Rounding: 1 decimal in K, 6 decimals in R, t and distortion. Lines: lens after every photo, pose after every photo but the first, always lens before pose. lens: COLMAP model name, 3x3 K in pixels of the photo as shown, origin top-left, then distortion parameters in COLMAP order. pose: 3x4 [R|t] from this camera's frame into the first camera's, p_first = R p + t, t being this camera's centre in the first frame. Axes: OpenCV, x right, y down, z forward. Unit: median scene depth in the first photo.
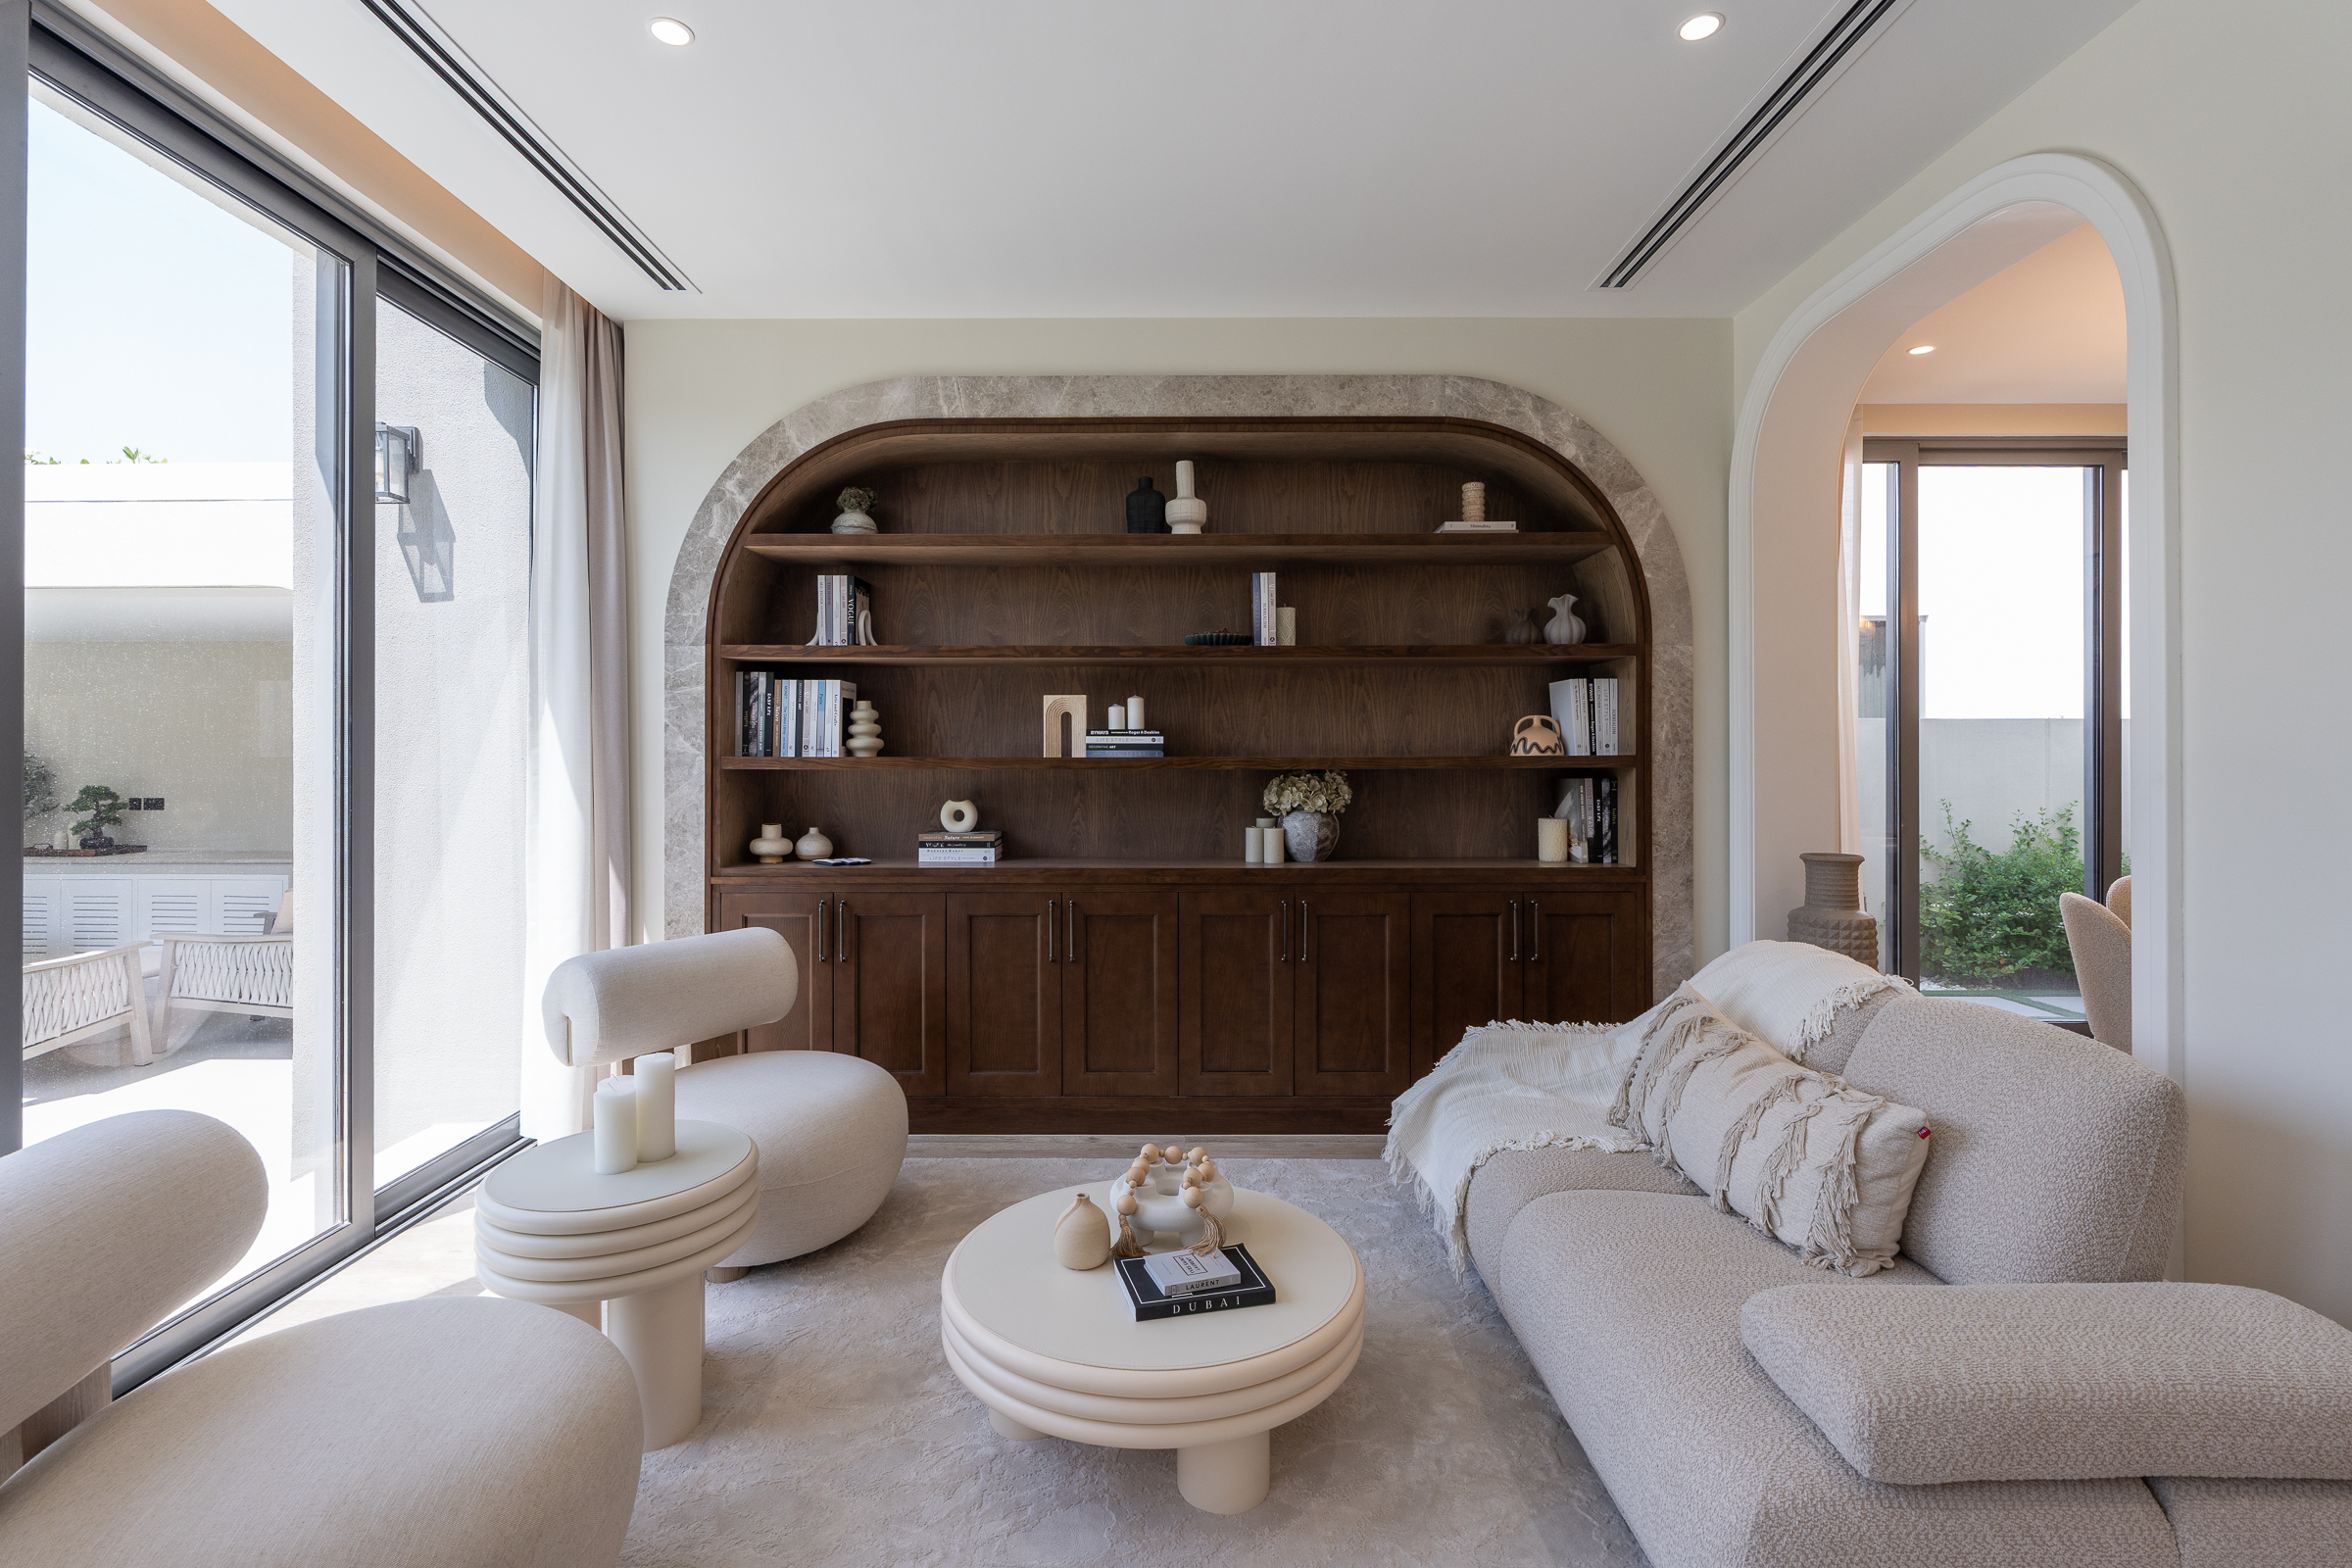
lens RADIAL K [[1065.6, 0, 1169.9], [0, 1065.6, 748.1], [0, 0, 1]] dist [-0.002752, -0.000158]
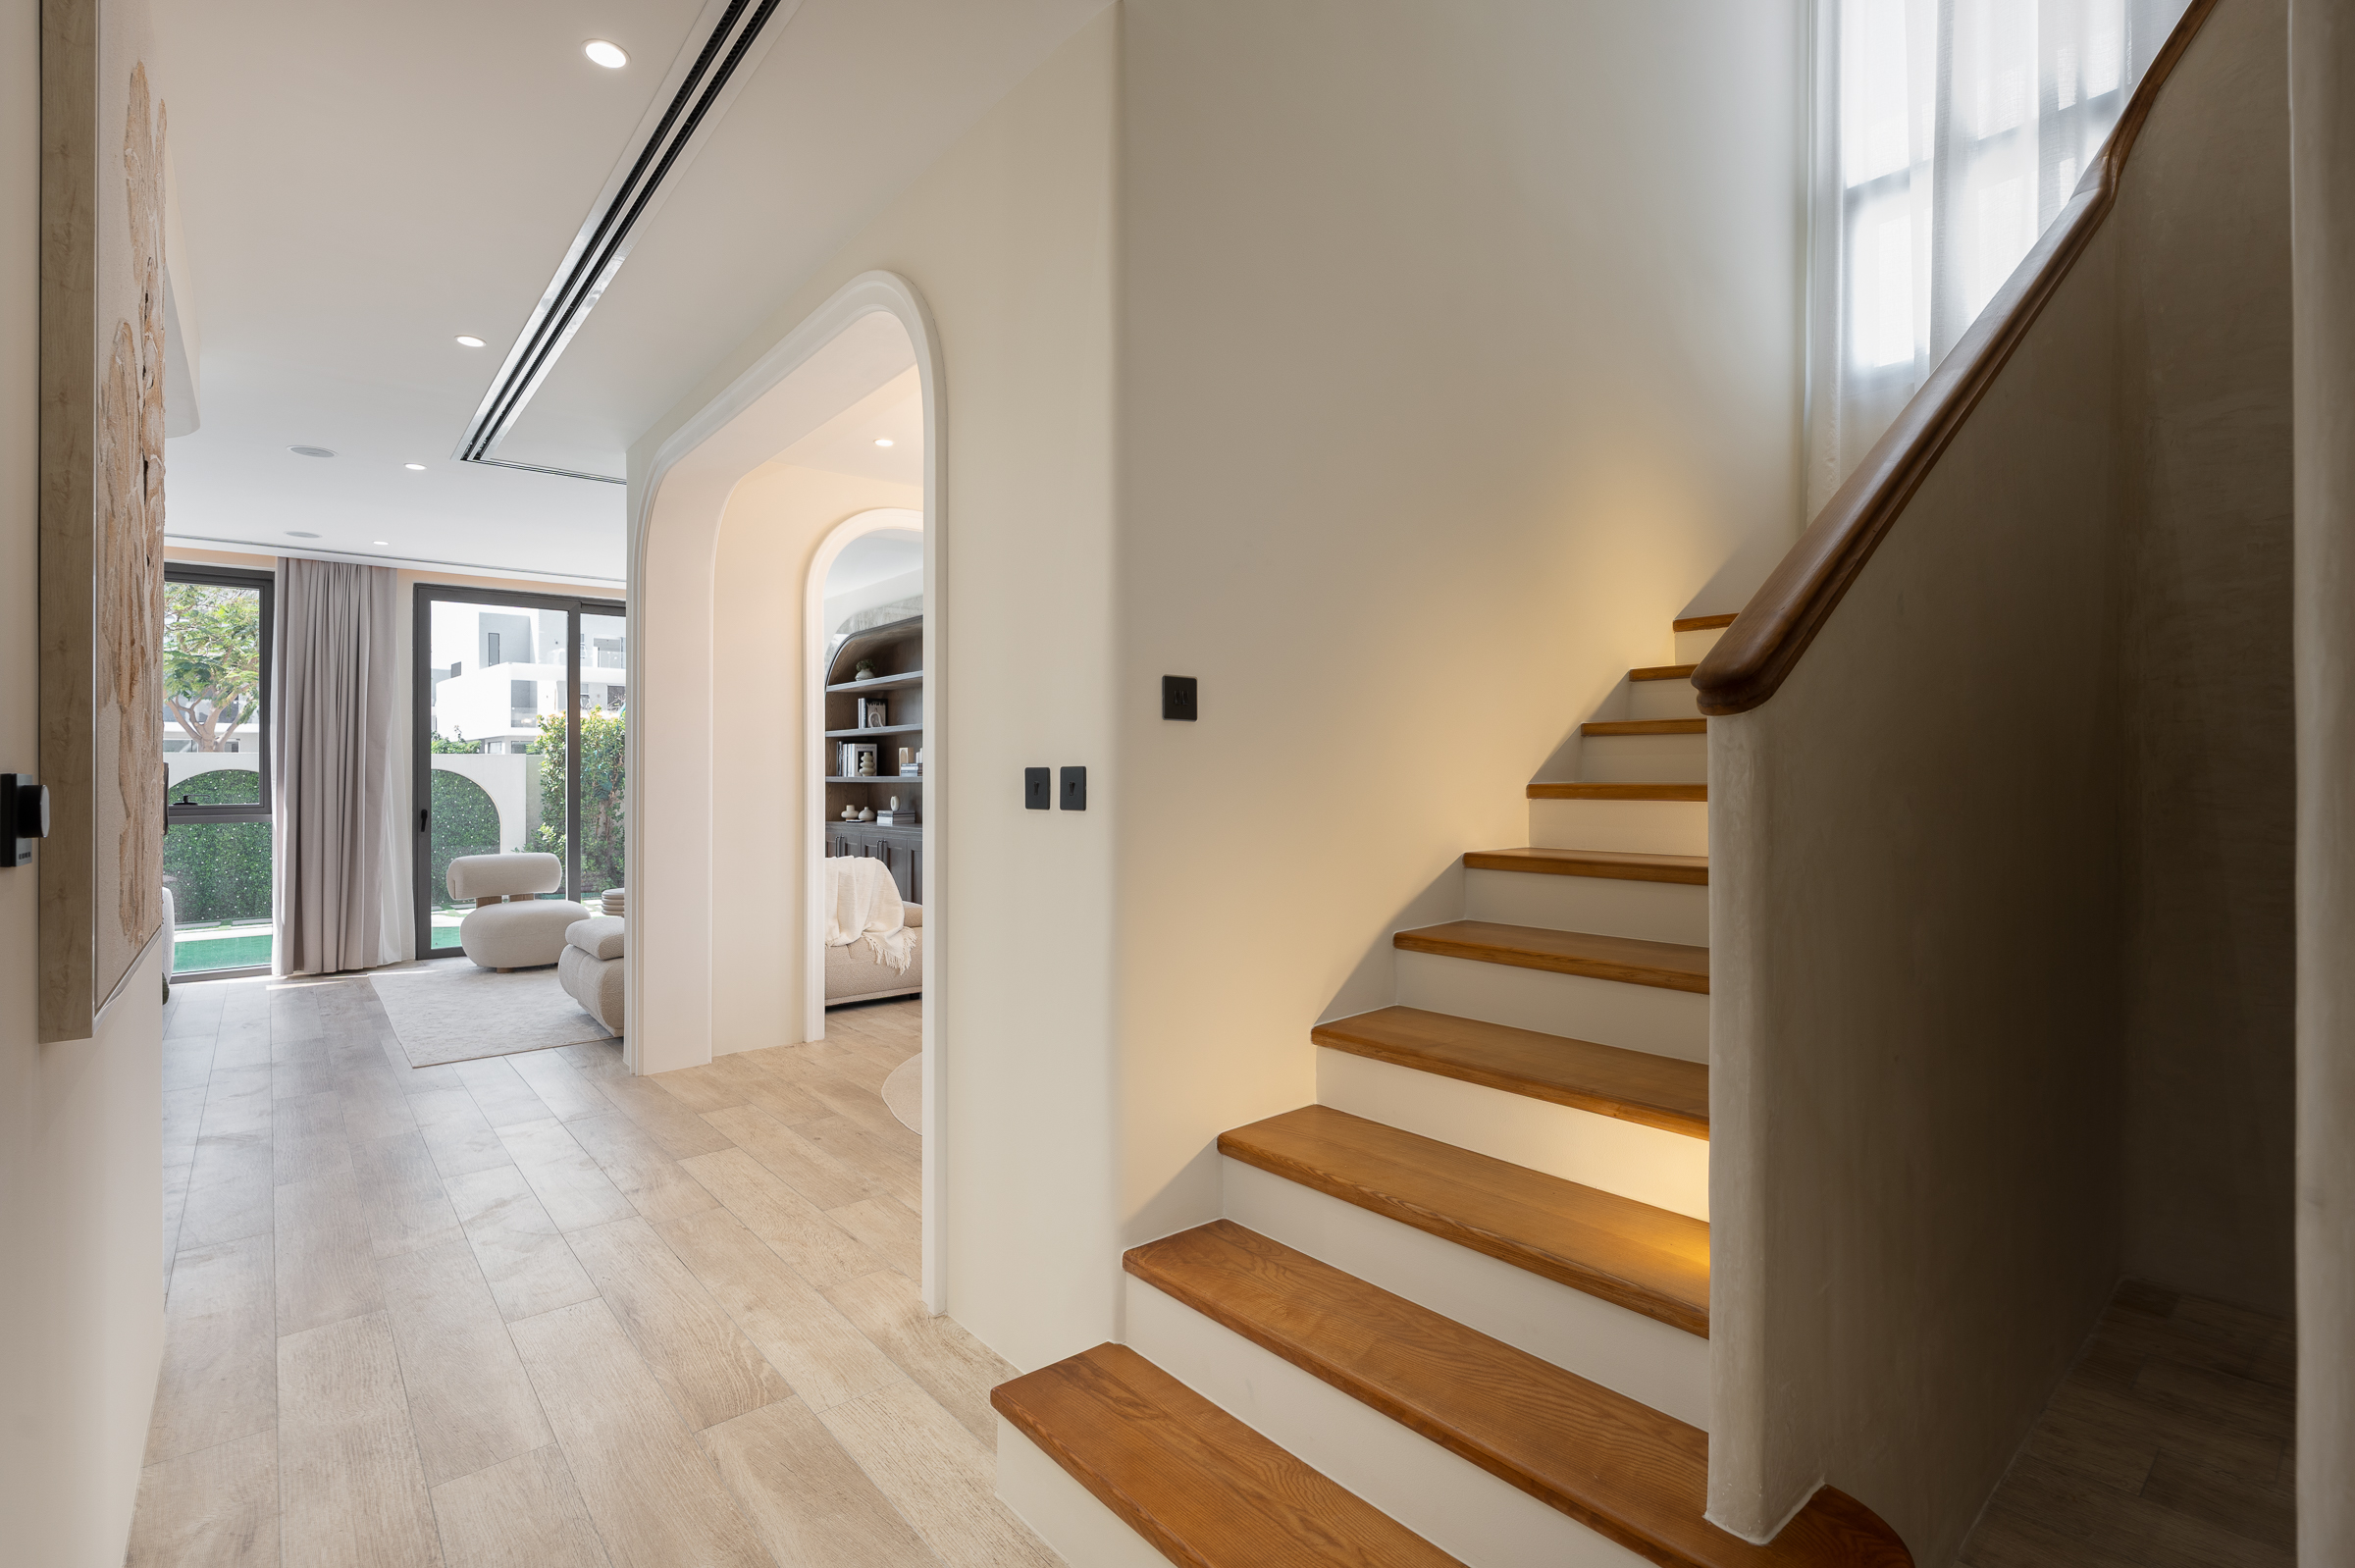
lens RADIAL K [[1064.6, 0, 1179.5], [0, 1064.6, 762.7], [0, 0, 1]] dist [0.001060, -0.000194]
pose [[0.651583, -0.012446, -0.758475, 1.934380], [0.011342, 0.999913, -0.006665, 0.001352], [0.758492, -0.004260, 0.651668, 0.014263]]
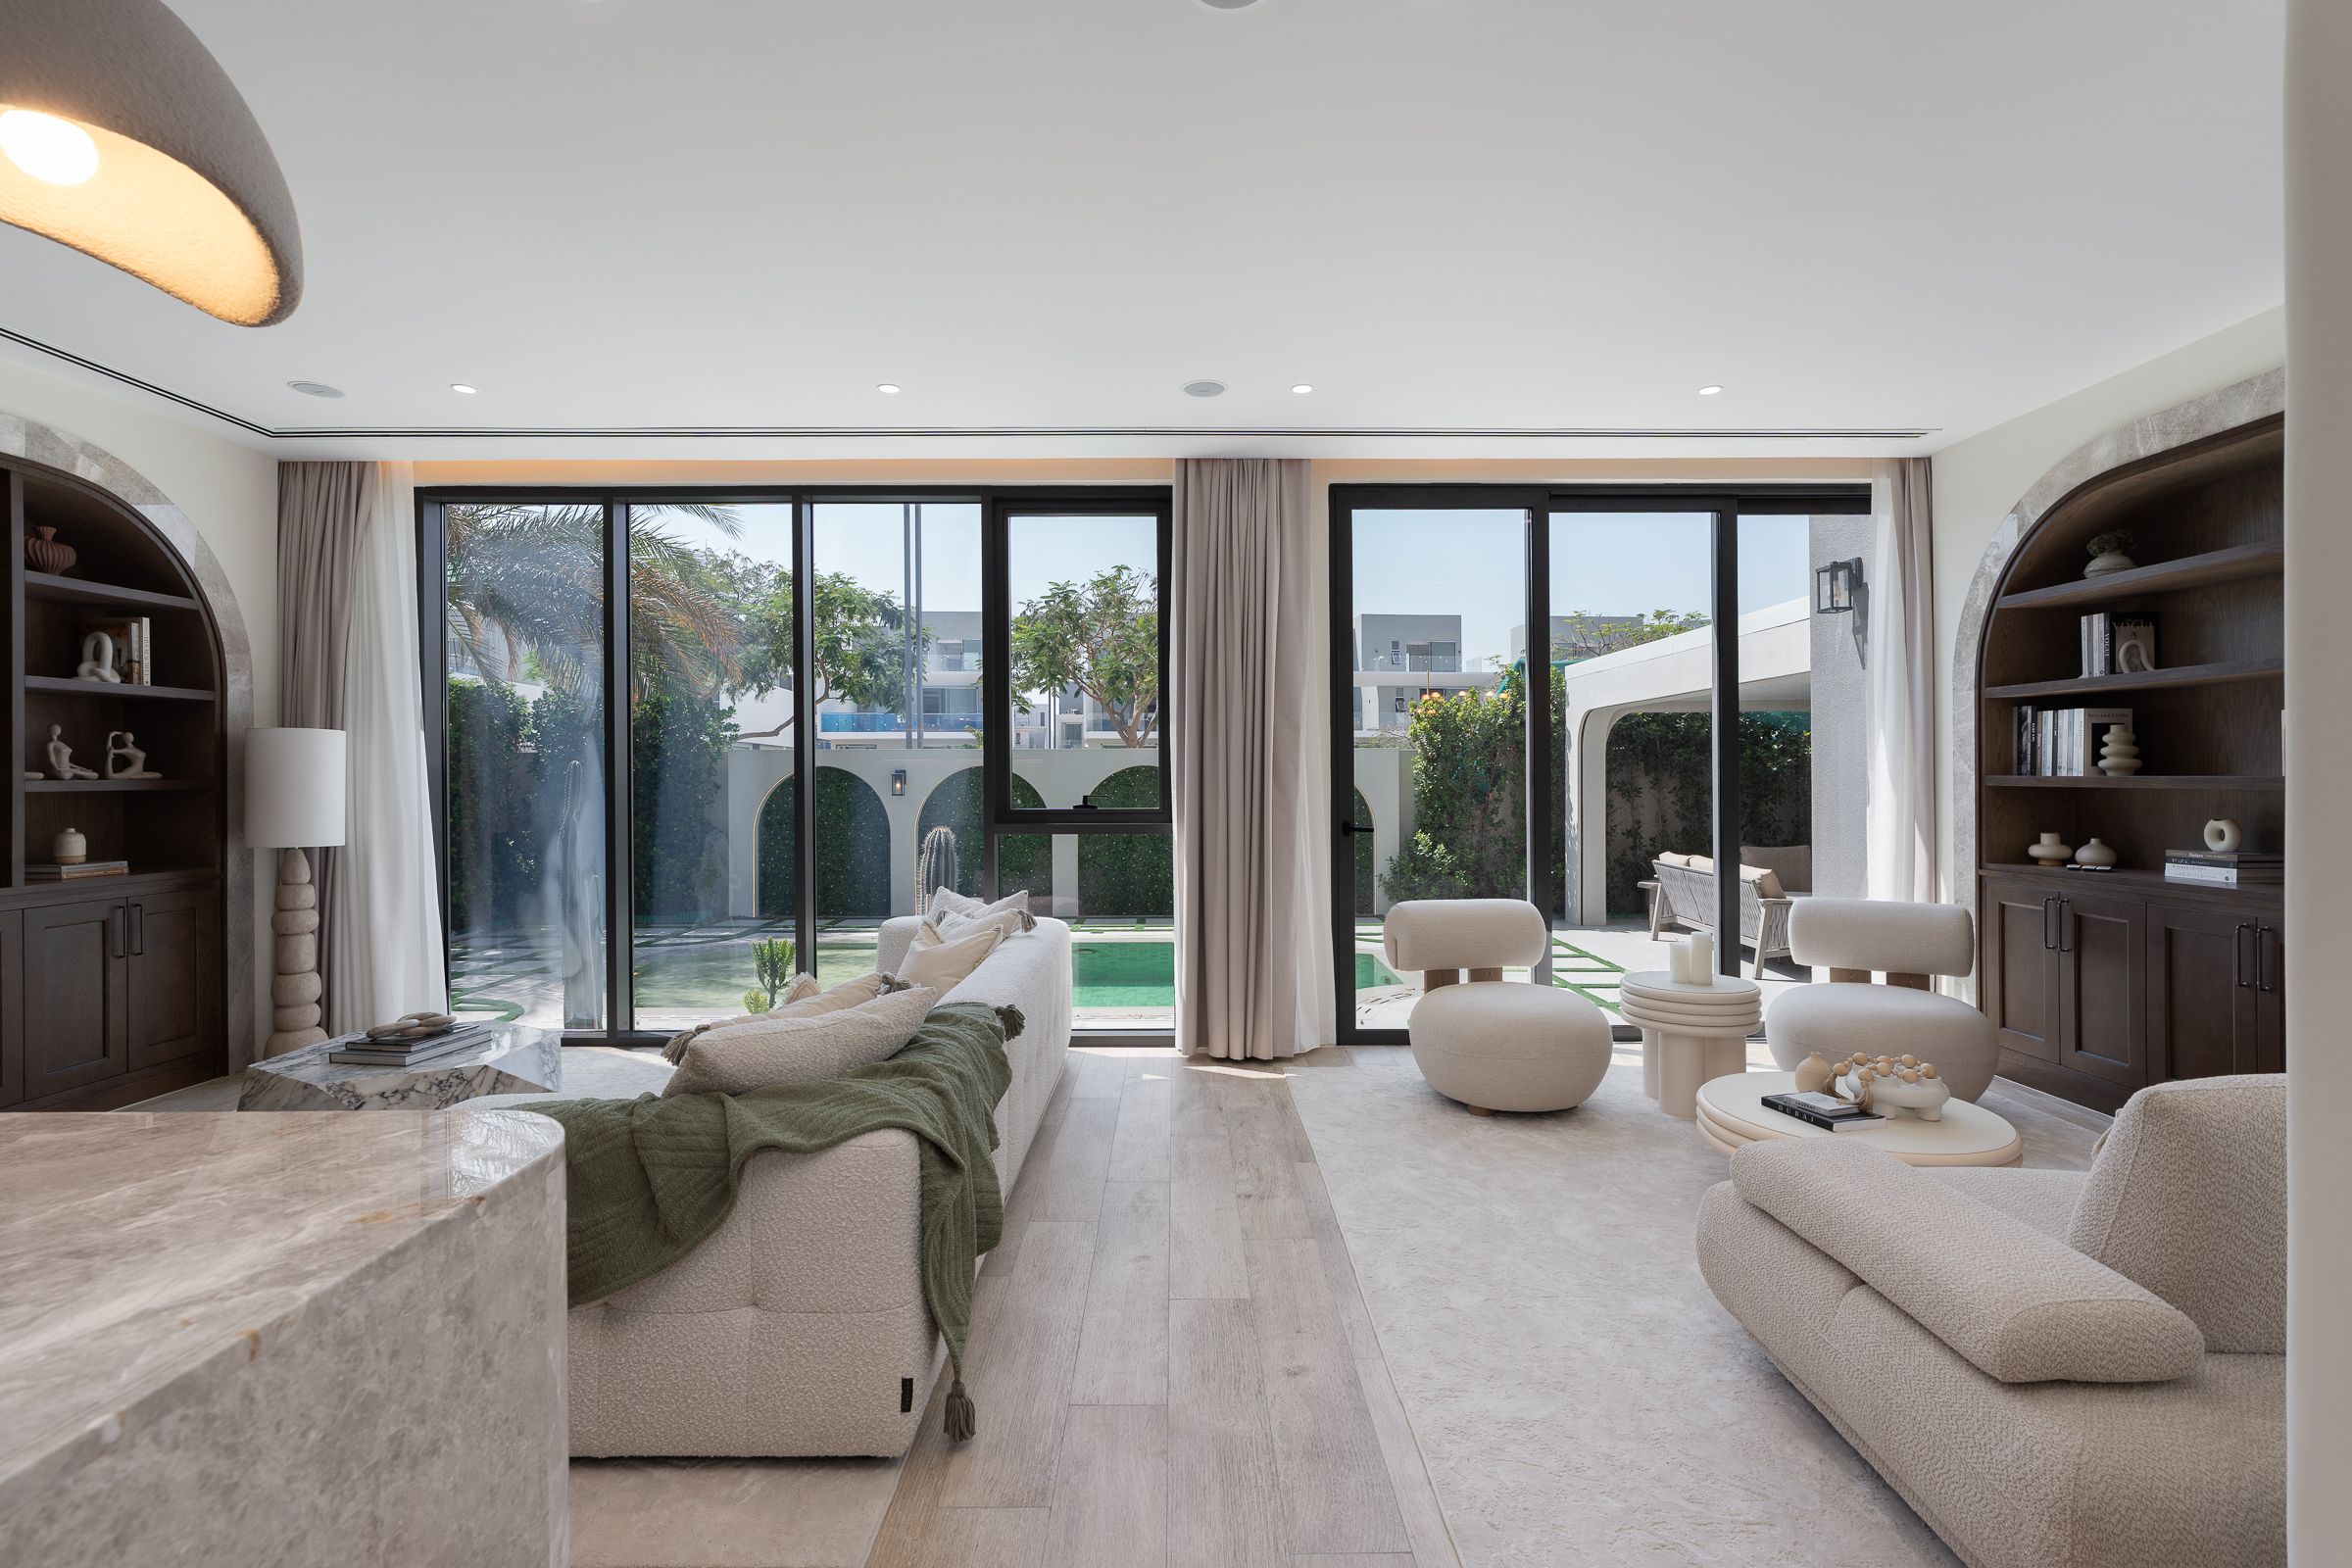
lens RADIAL K [[1063.1, 0, 1163.4], [0, 1063.1, 774.0], [0, 0, 1]] dist [-0.001117, 0.000100]
pose [[-0.004104, -0.003009, -0.999987, 0.827320], [0.009924, 0.999946, -0.003049, -0.000117], [0.999942, -0.009937, -0.004074, 0.021021]]
